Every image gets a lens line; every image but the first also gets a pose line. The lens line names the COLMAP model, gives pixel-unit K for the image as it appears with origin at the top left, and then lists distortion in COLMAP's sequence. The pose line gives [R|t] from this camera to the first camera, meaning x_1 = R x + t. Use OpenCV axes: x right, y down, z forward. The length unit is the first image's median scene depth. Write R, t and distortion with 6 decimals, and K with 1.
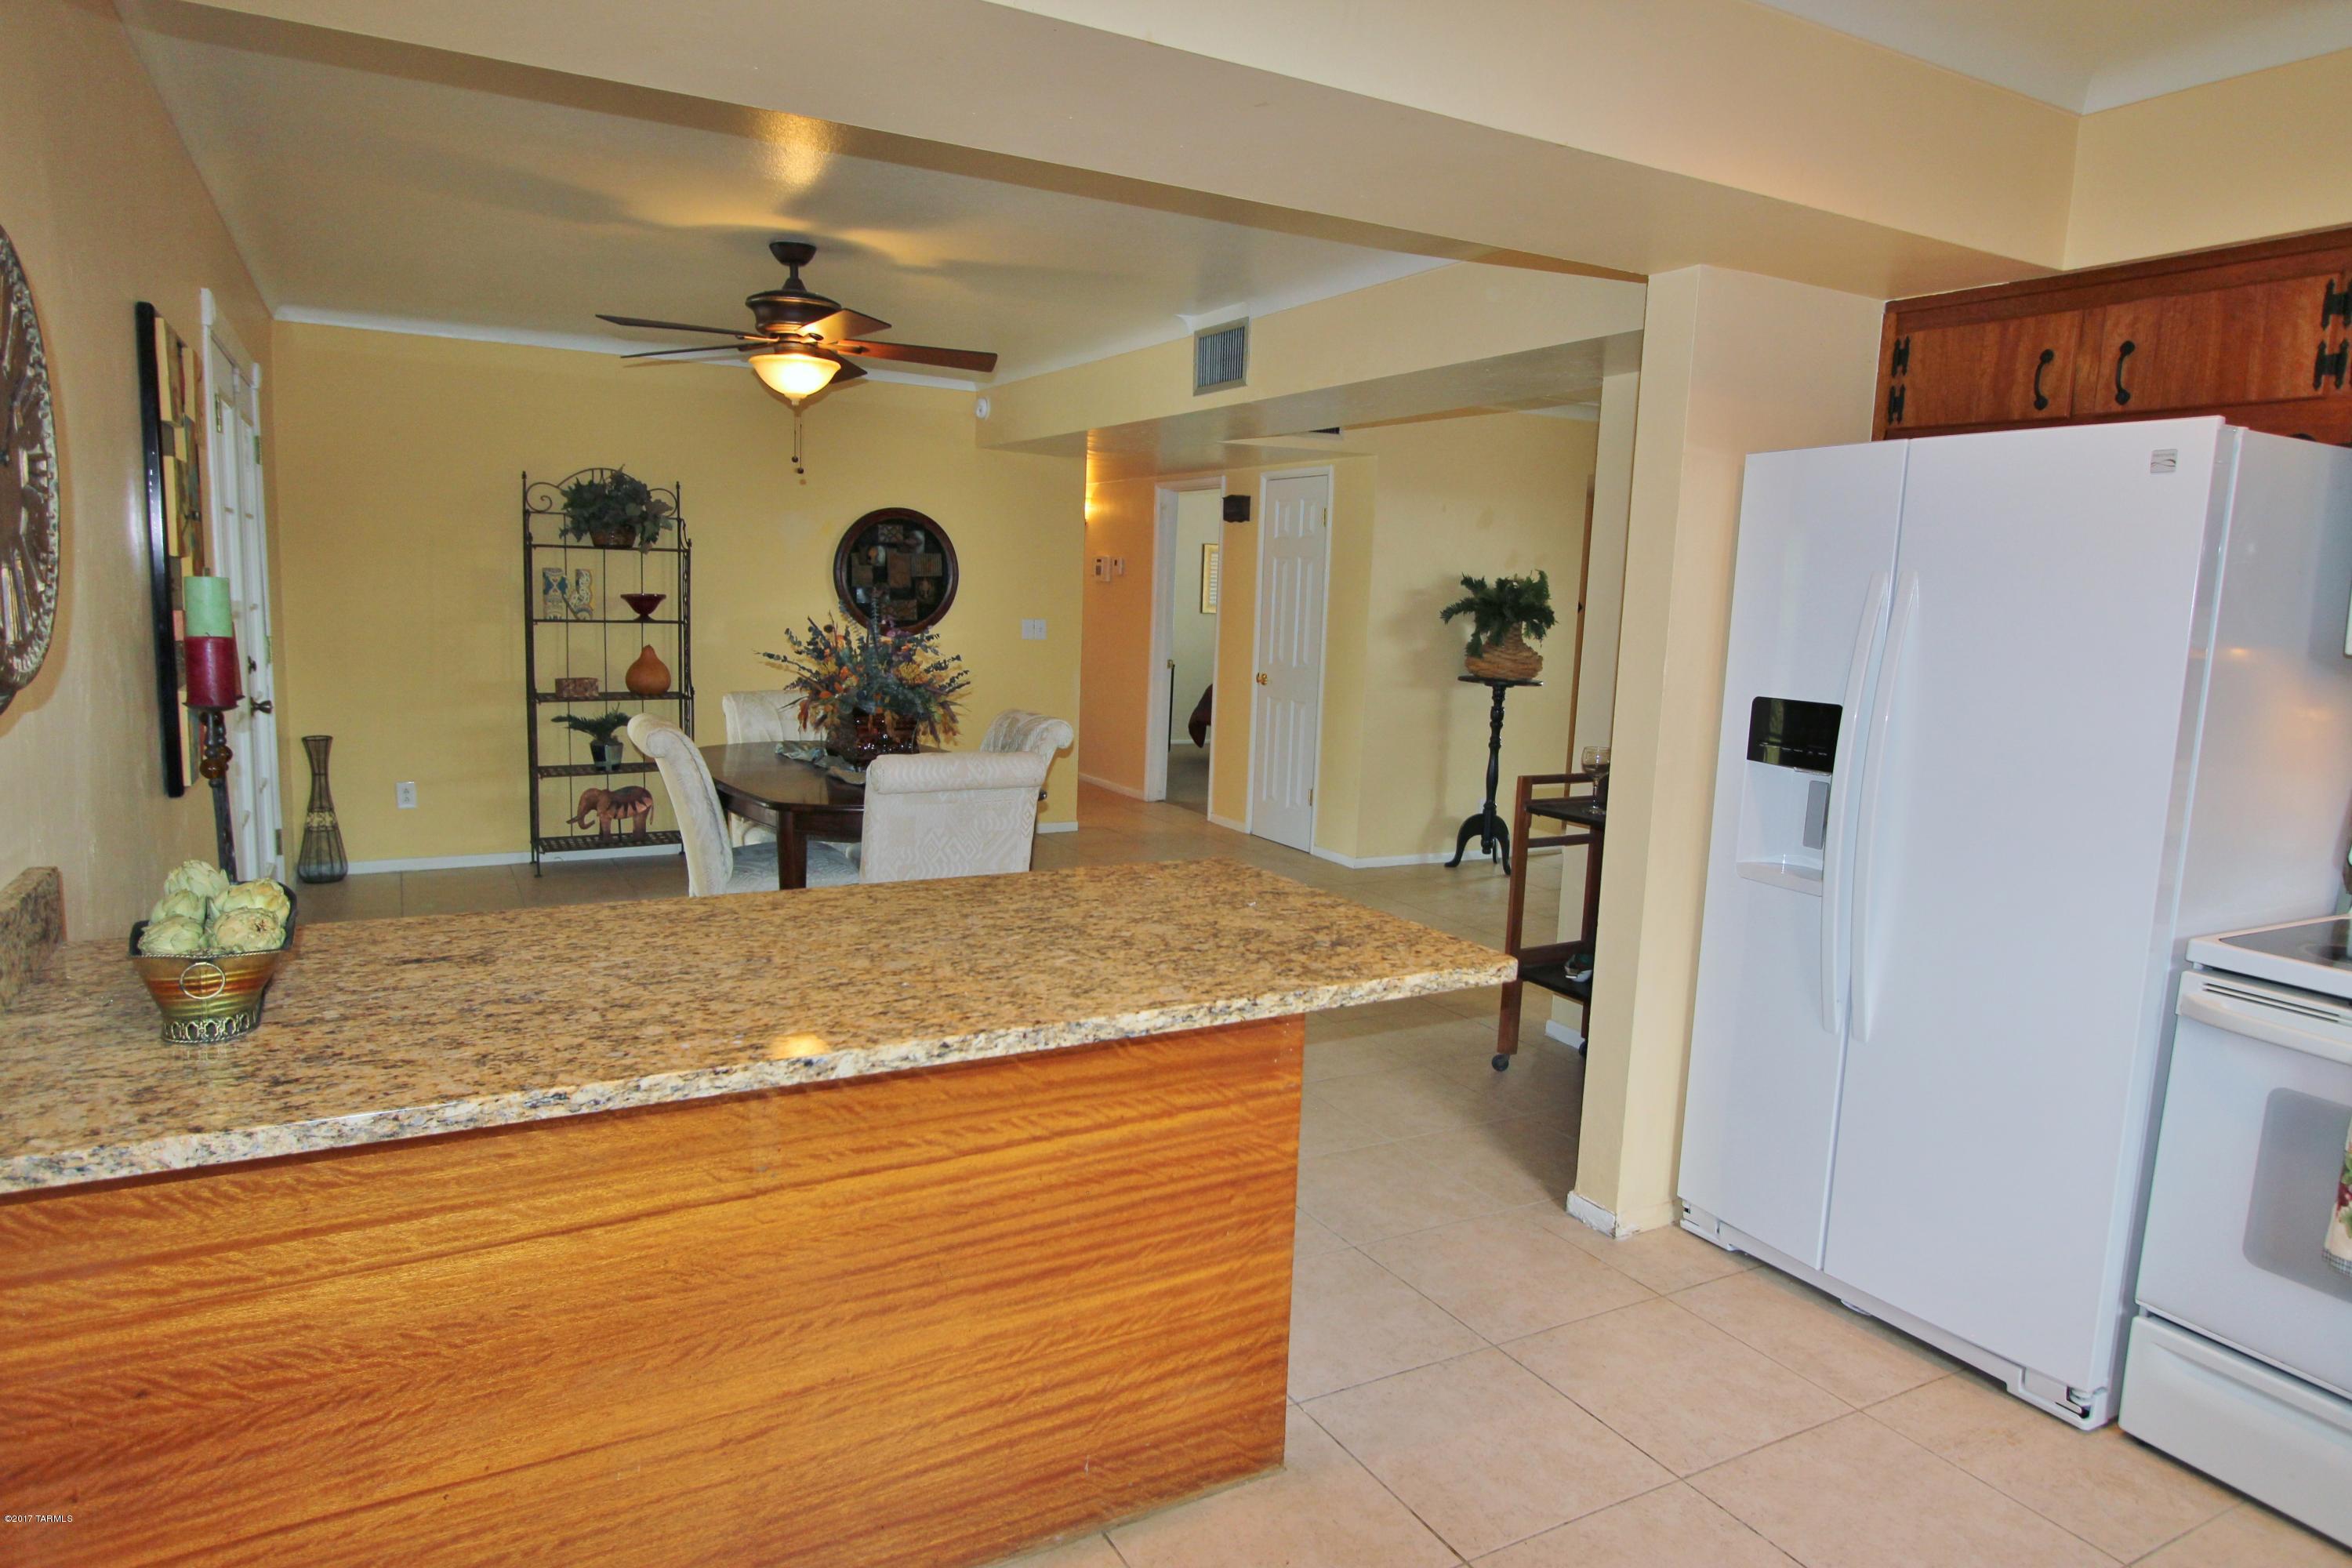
lens RADIAL K [[1418.0, 0, 1176.0], [0, 1418.0, 784.0], [0, 0, 1]] dist [-0.021298, 0.014553]
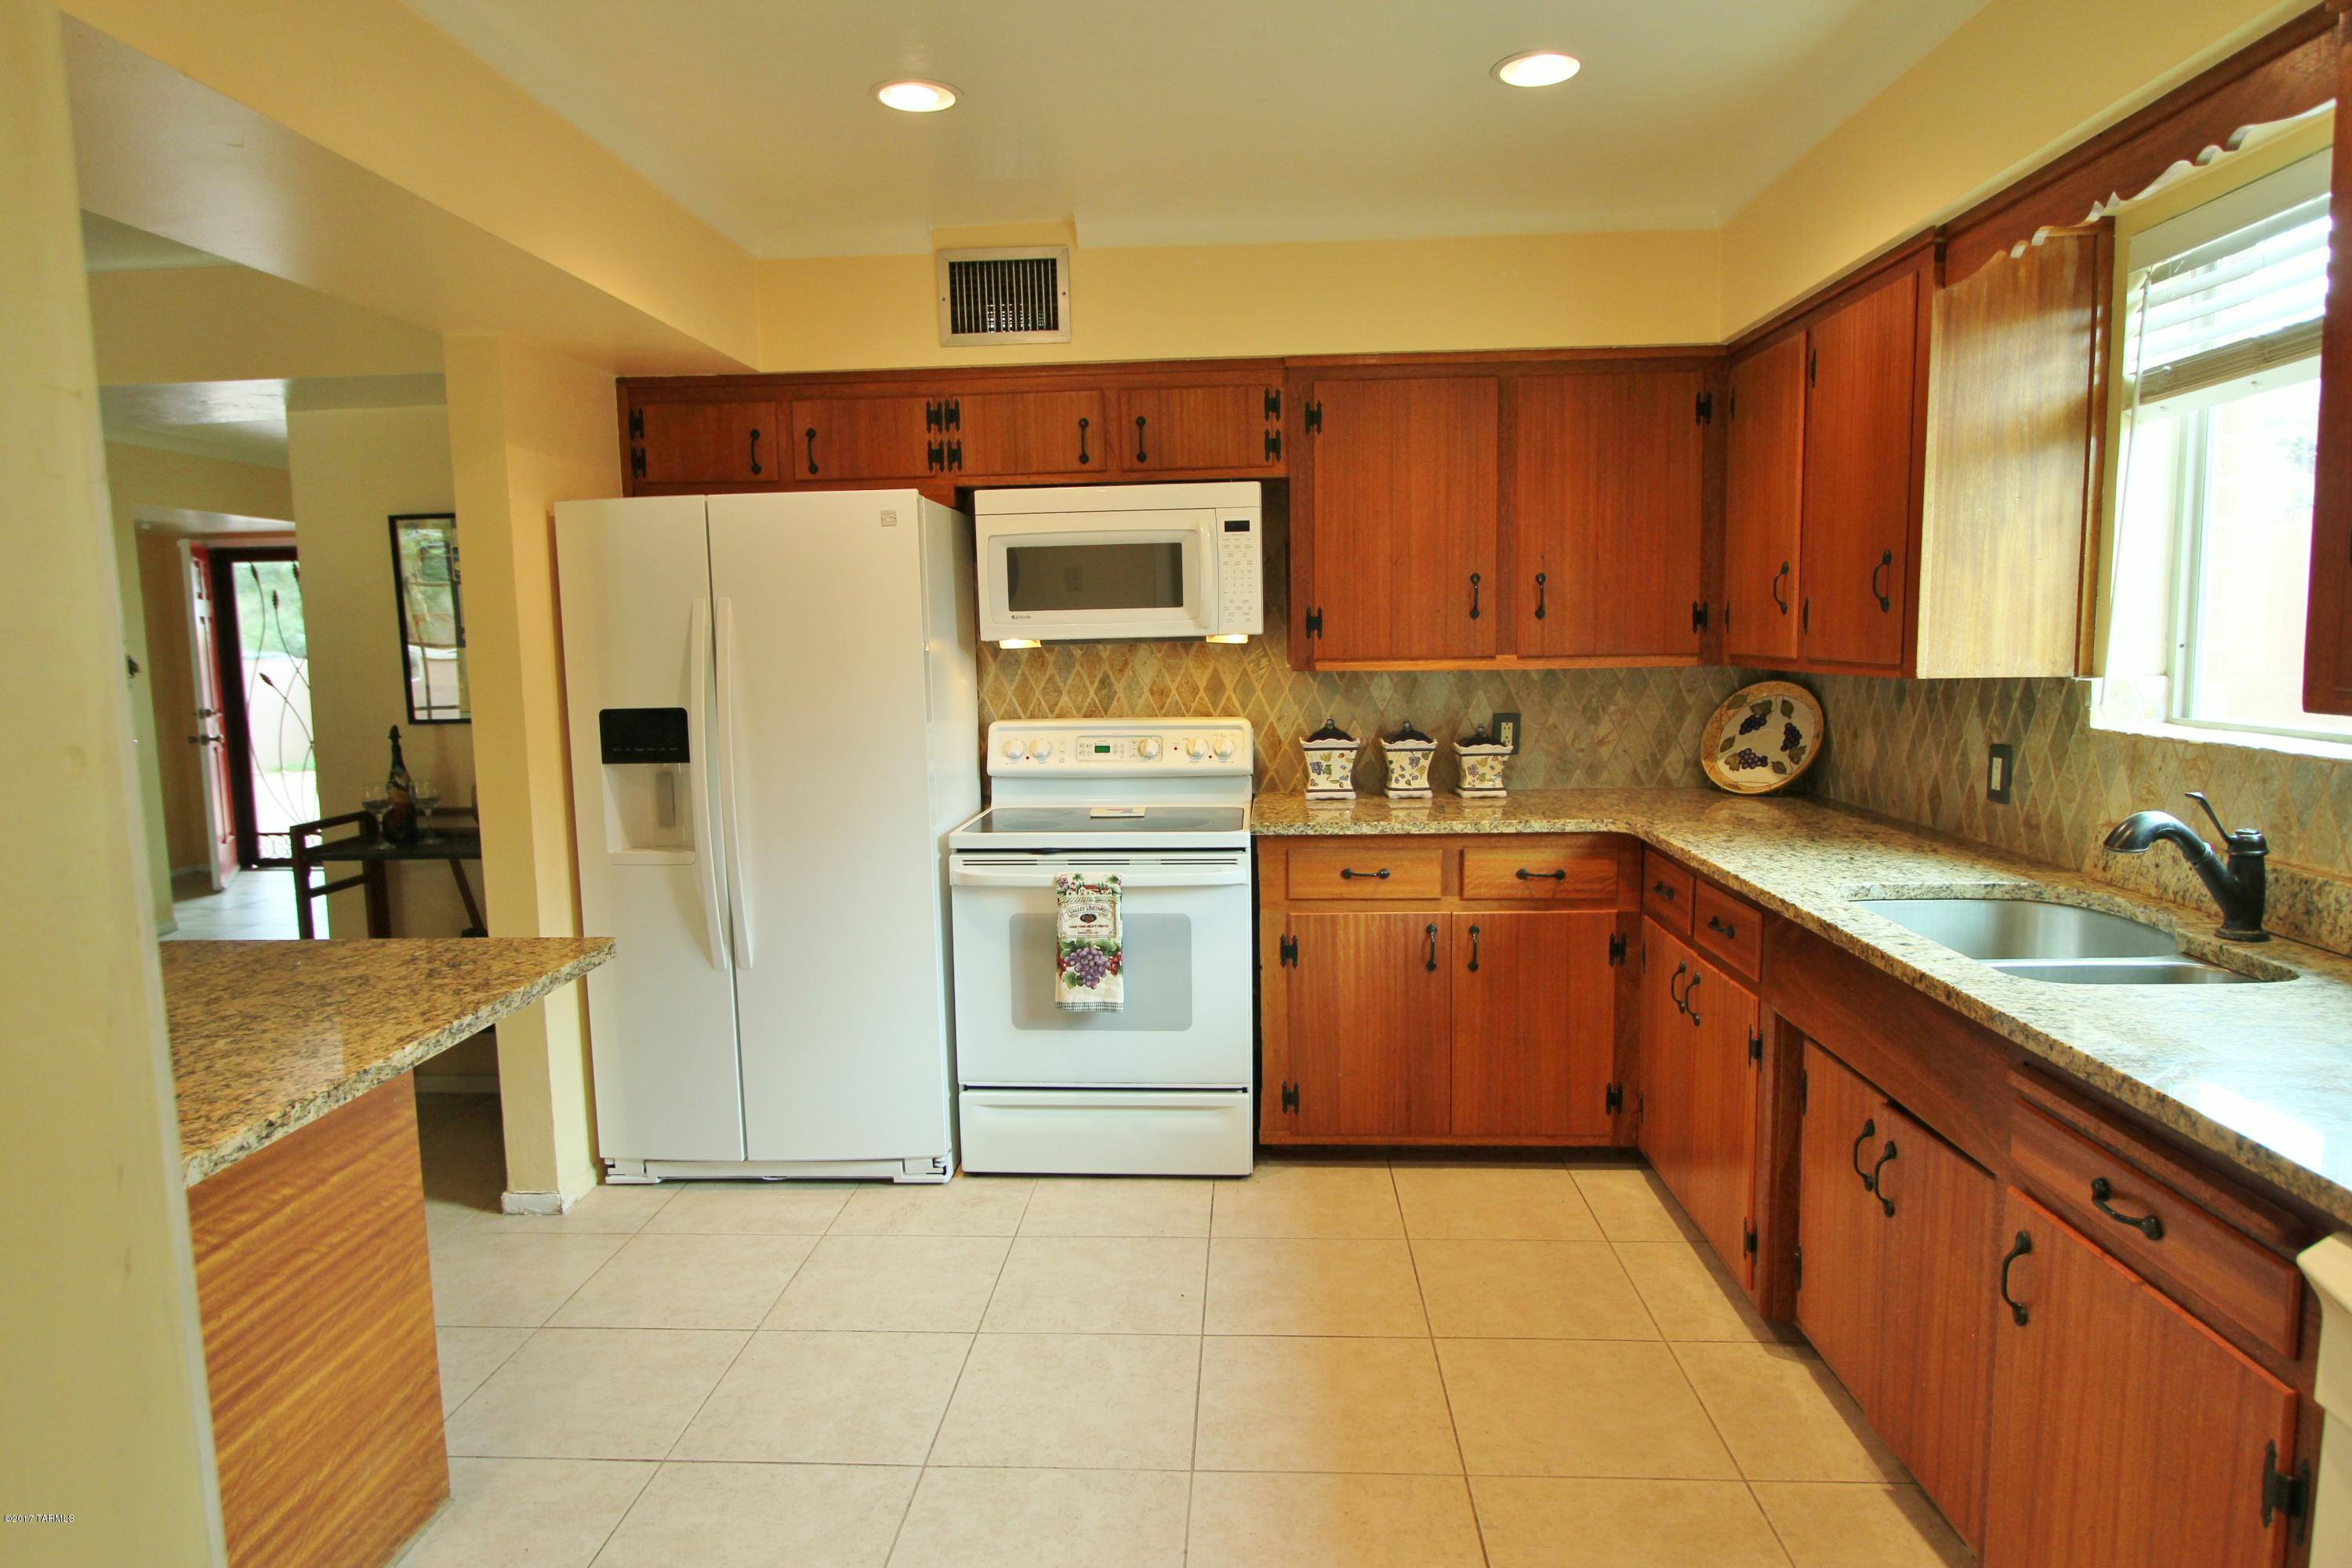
lens RADIAL K [[1416.4, 0, 1181.7], [0, 1416.4, 786.4], [0, 0, 1]] dist [-0.025597, 0.023631]
pose [[0.523670, -0.141254, 0.840129, -0.426447], [0.156396, 0.985338, 0.068184, -0.005028], [-0.837442, 0.095687, 0.538084, -0.028147]]
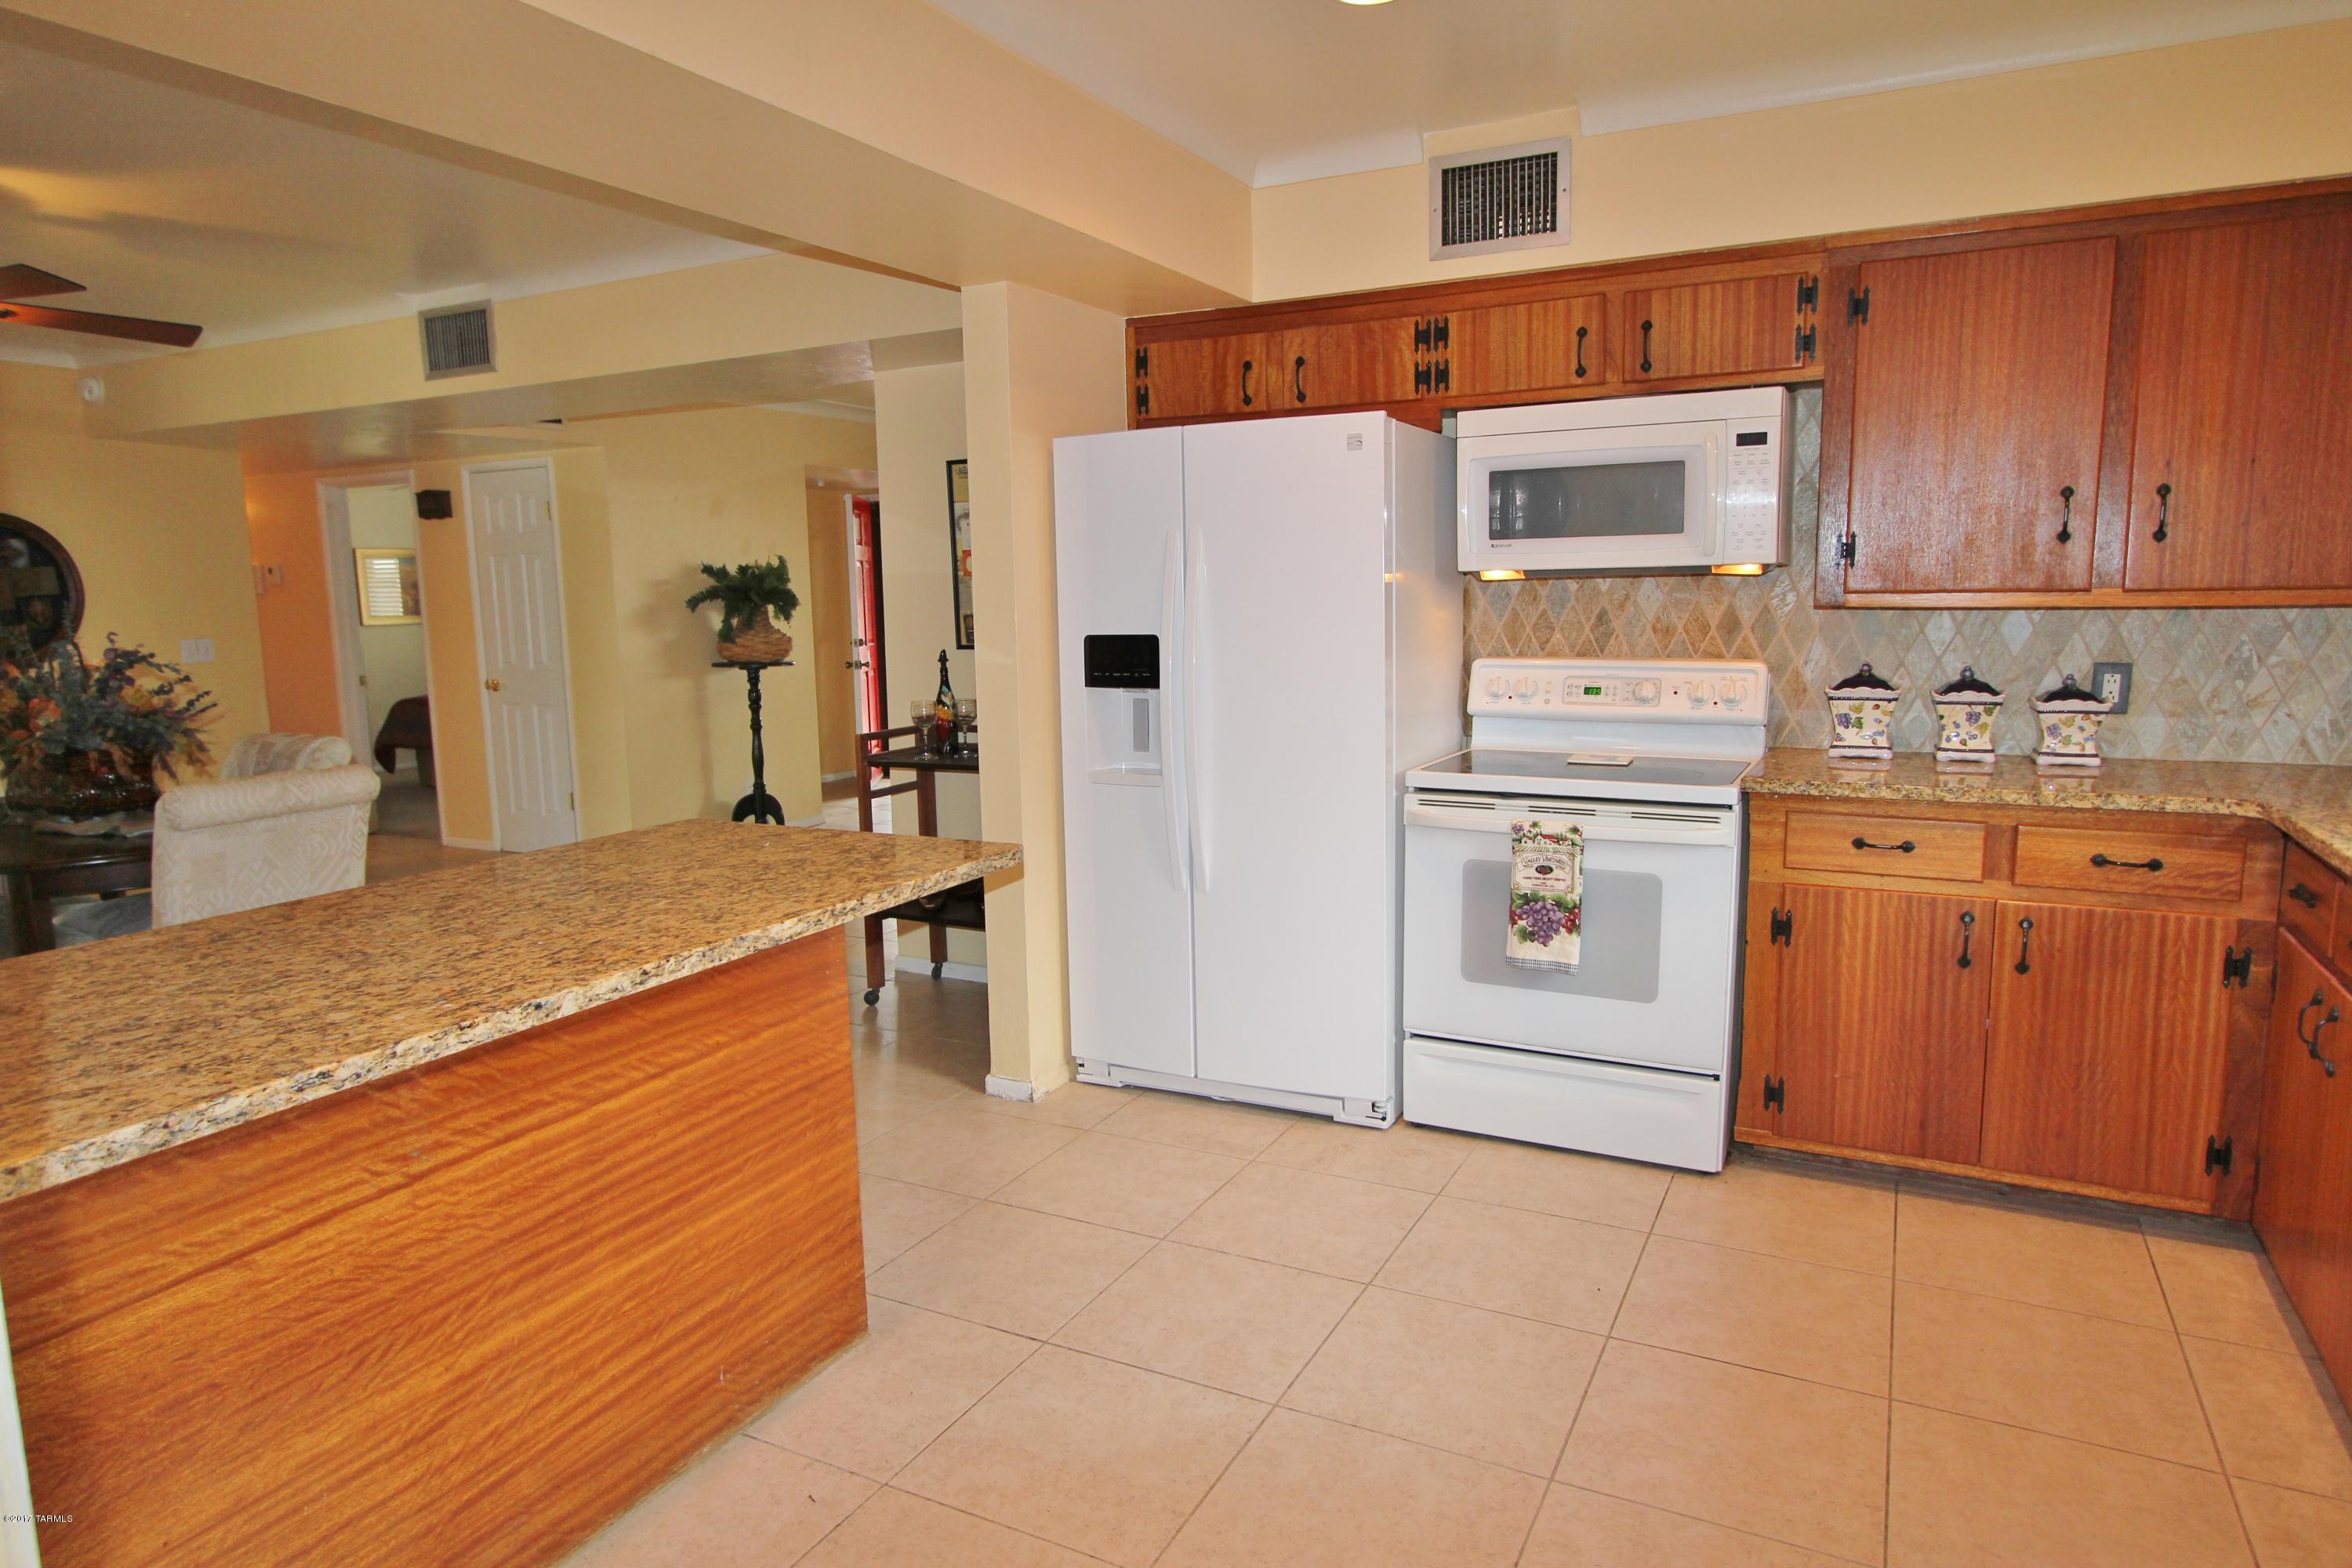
lens RADIAL K [[1418.0, 0, 1176.0], [0, 1418.0, 784.0], [0, 0, 1]] dist [-0.021298, 0.014553]
pose [[0.828311, -0.127981, 0.545456, -0.281775], [0.126346, 0.991151, 0.040692, 0.034248], [-0.545837, 0.035211, 0.837151, -0.095287]]
